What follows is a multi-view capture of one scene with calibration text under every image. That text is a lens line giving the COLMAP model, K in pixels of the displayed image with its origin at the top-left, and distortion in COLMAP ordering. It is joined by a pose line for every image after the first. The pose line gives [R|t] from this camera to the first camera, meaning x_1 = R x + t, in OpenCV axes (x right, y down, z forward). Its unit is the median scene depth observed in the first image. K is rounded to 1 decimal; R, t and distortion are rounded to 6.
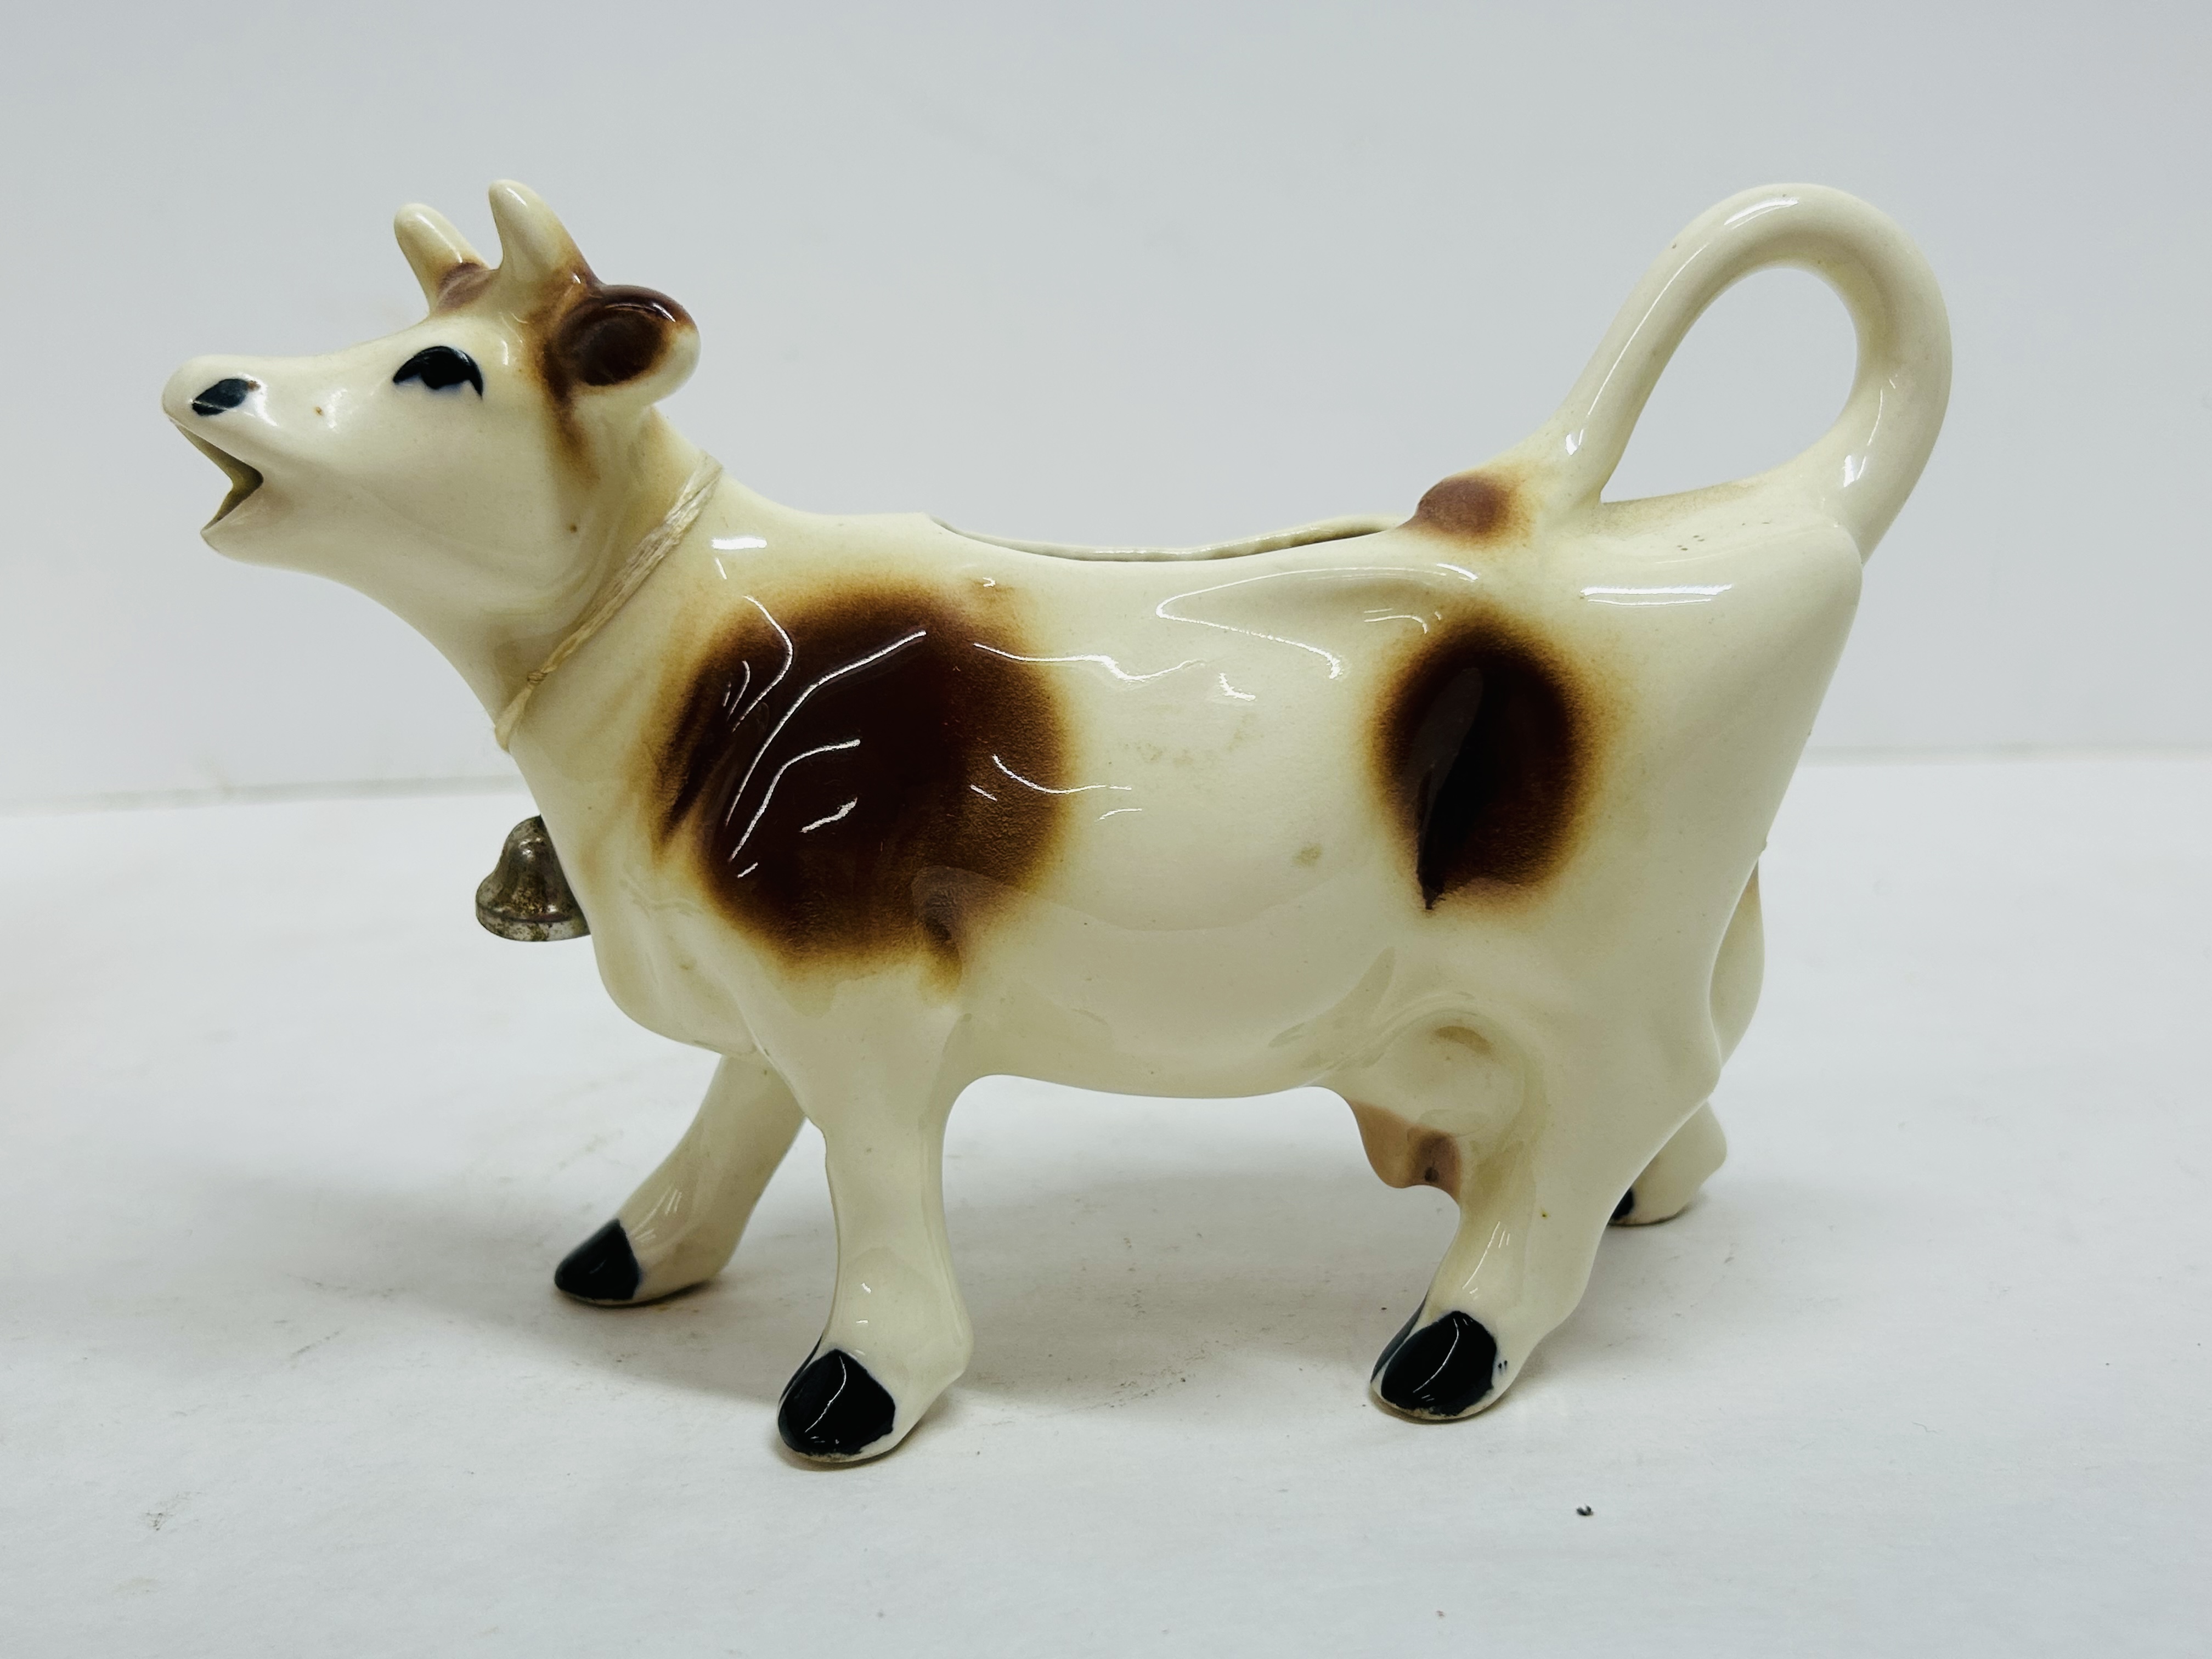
lens RADIAL K [[2361.5, 0, 1058.2], [0, 2361.5, 769.0], [0, 0, 1]] dist [0.031138, 0.000000]
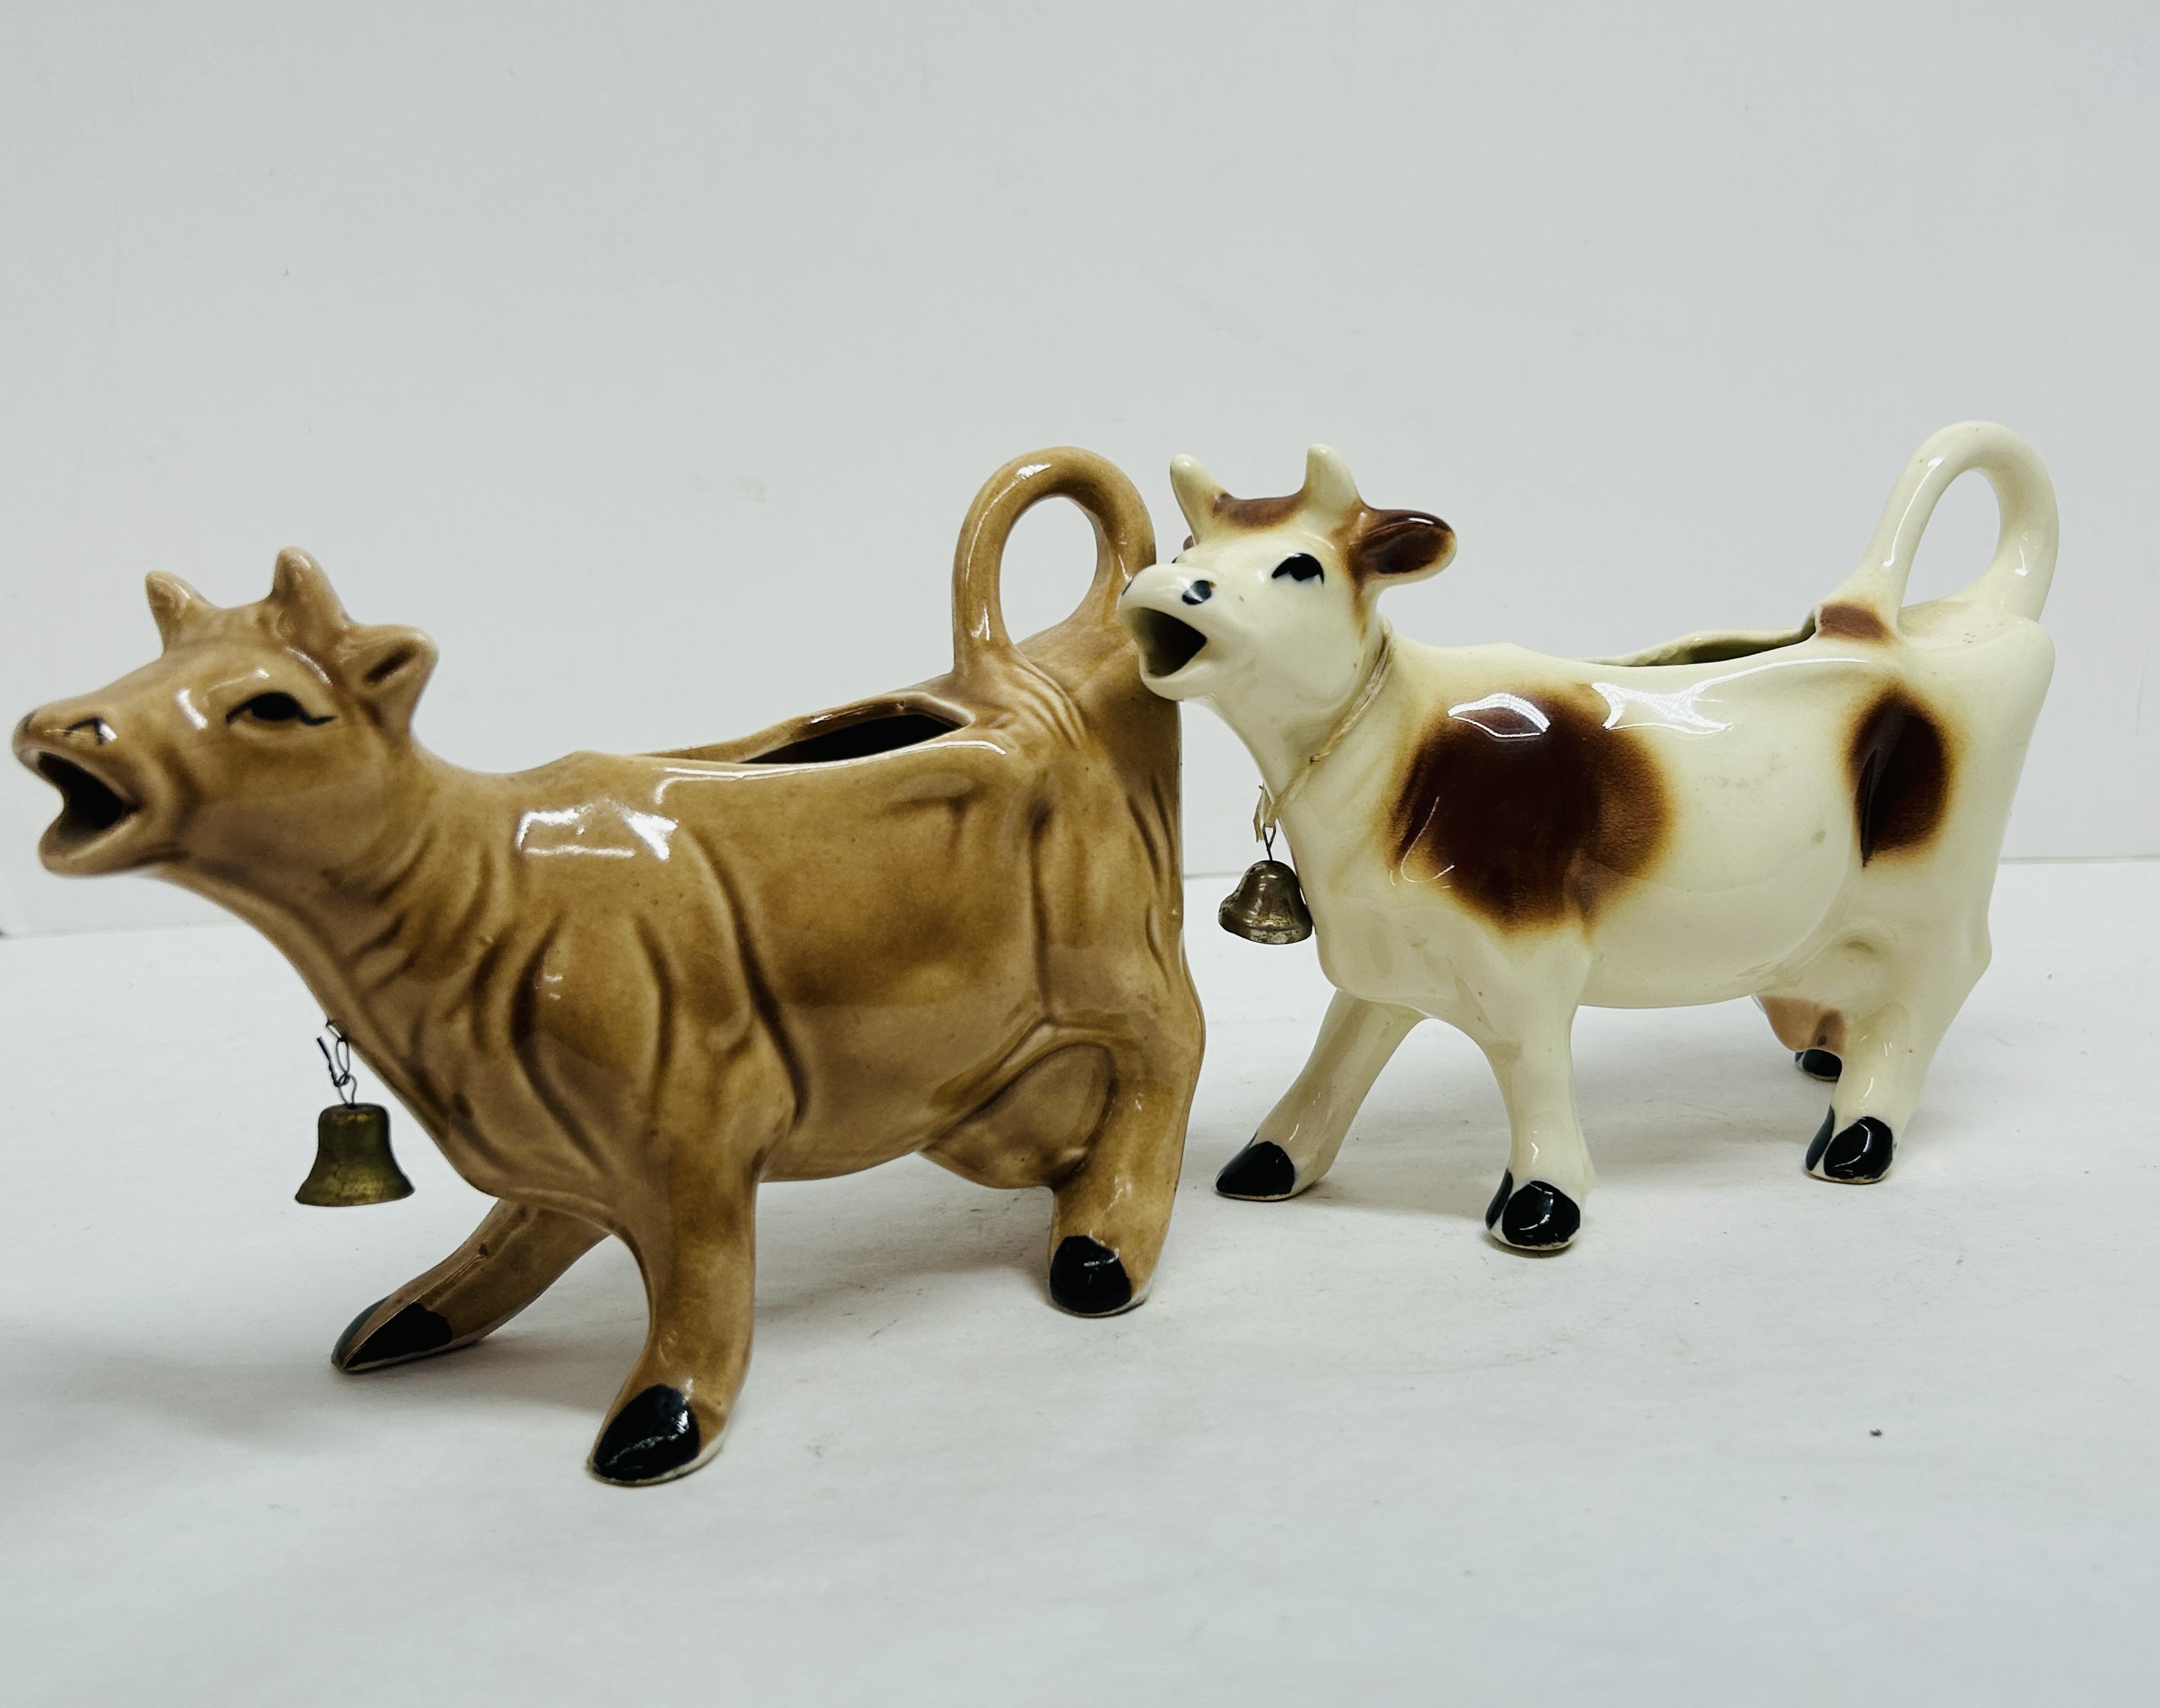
lens RADIAL K [[2539.9, 0, 1087.7], [0, 2539.9, 845.9], [0, 0, 1]] dist [0.114369, 0.000000]
pose [[0.947035, -0.073042, 0.312715, -0.894733], [0.079776, 0.996774, -0.008773, 0.017256], [-0.311065, 0.033255, 0.949807, -0.525381]]
